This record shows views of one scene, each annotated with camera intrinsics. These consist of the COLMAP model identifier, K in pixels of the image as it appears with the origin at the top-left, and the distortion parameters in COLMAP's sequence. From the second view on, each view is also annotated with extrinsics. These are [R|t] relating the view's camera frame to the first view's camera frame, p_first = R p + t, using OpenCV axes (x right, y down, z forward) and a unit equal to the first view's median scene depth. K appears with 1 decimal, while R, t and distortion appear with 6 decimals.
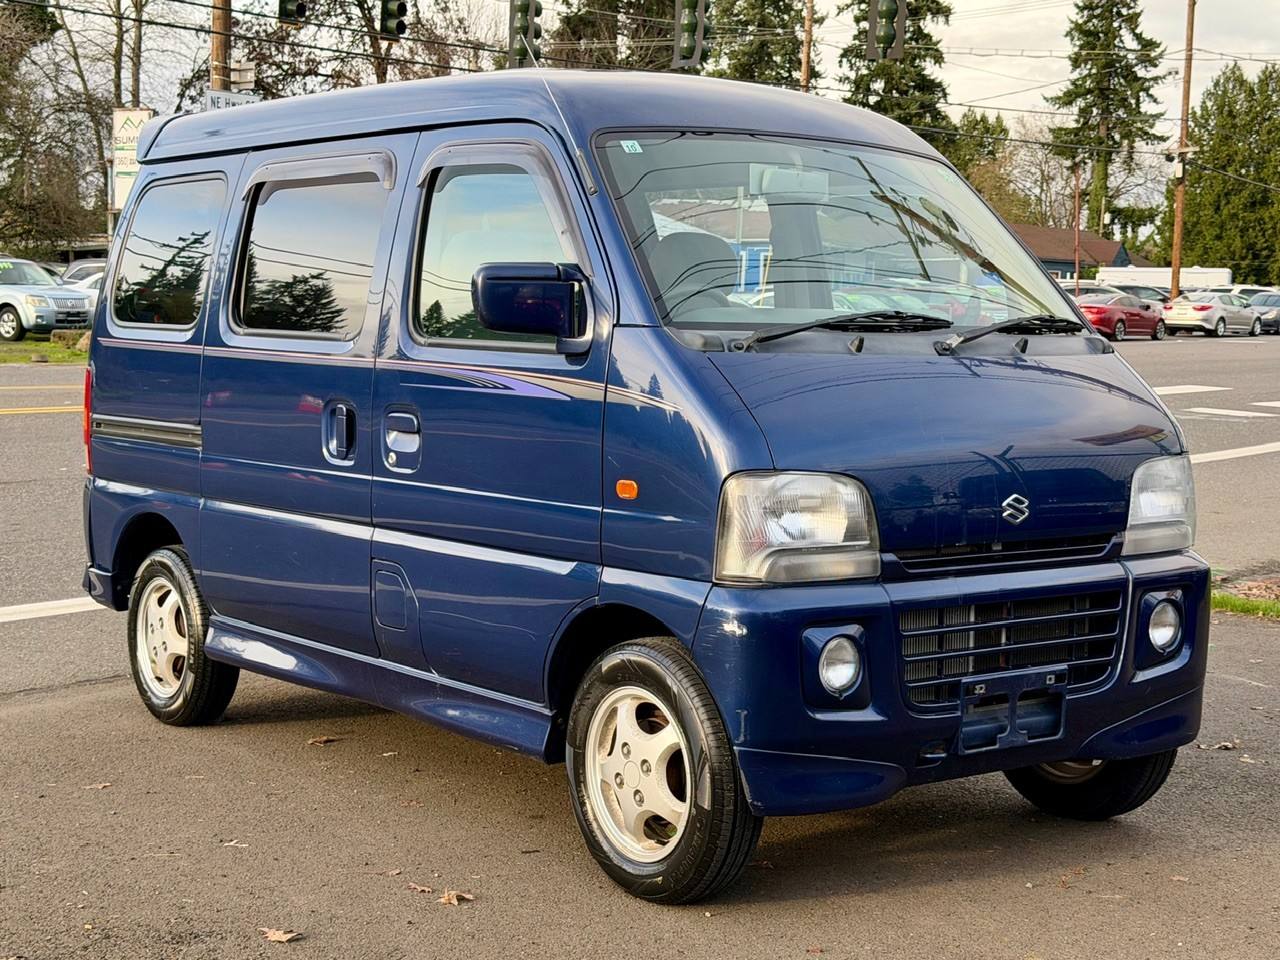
lens RADIAL K [[1881.9, 0, 640.0], [0, 1881.9, 480.0], [0, 0, 1]] dist [0.123319, -0.005770]
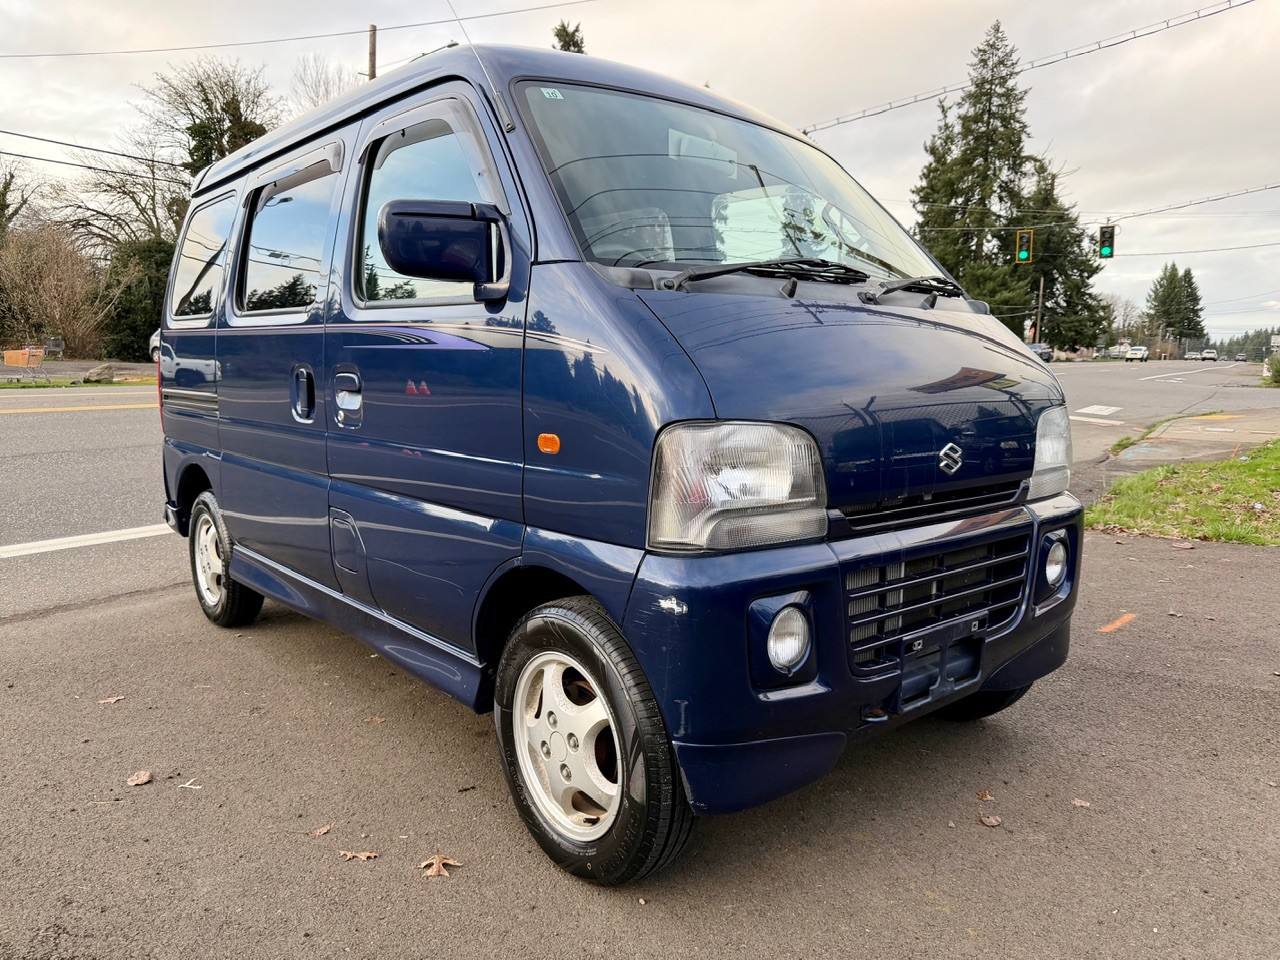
lens RADIAL K [[971.2, 0, 634.9], [0, 971.2, 482.6], [0, 0, 1]] dist [0.014028, -0.061202]
pose [[0.998513, -0.013290, 0.052868, 0.009518], [0.010679, 0.998723, 0.049379, 0.001177], [-0.053457, -0.048741, 0.997380, 0.510133]]
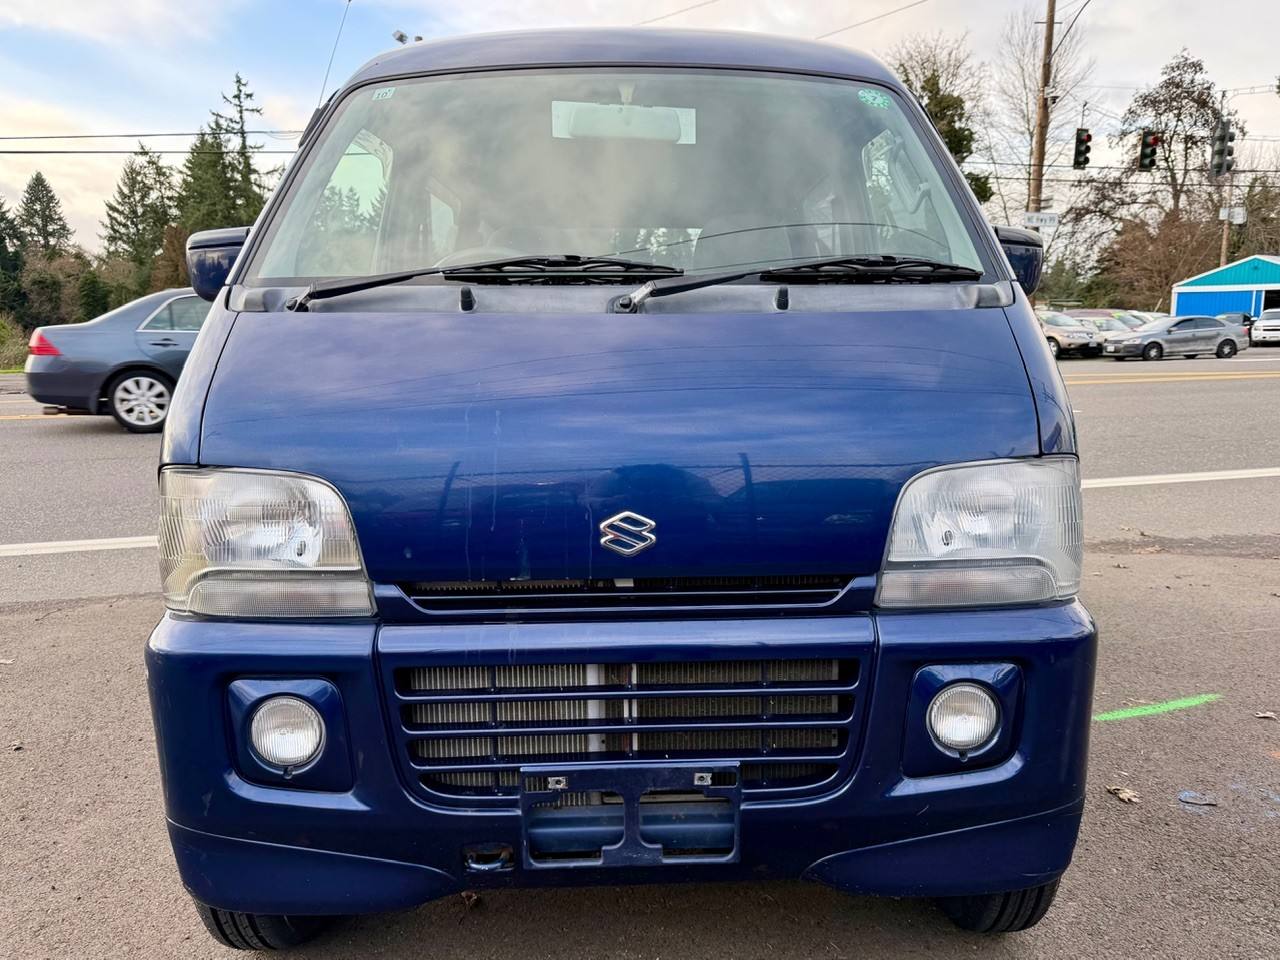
lens RADIAL K [[905.5, 0, 665.1], [0, 905.5, 479.9], [0, 0, 1]] dist [0.042025, -0.000658]
pose [[0.816743, 0.062274, -0.573631, 0.397199], [-0.022176, 0.996812, 0.076640, -0.029014], [0.576575, -0.049875, 0.815521, 0.745056]]
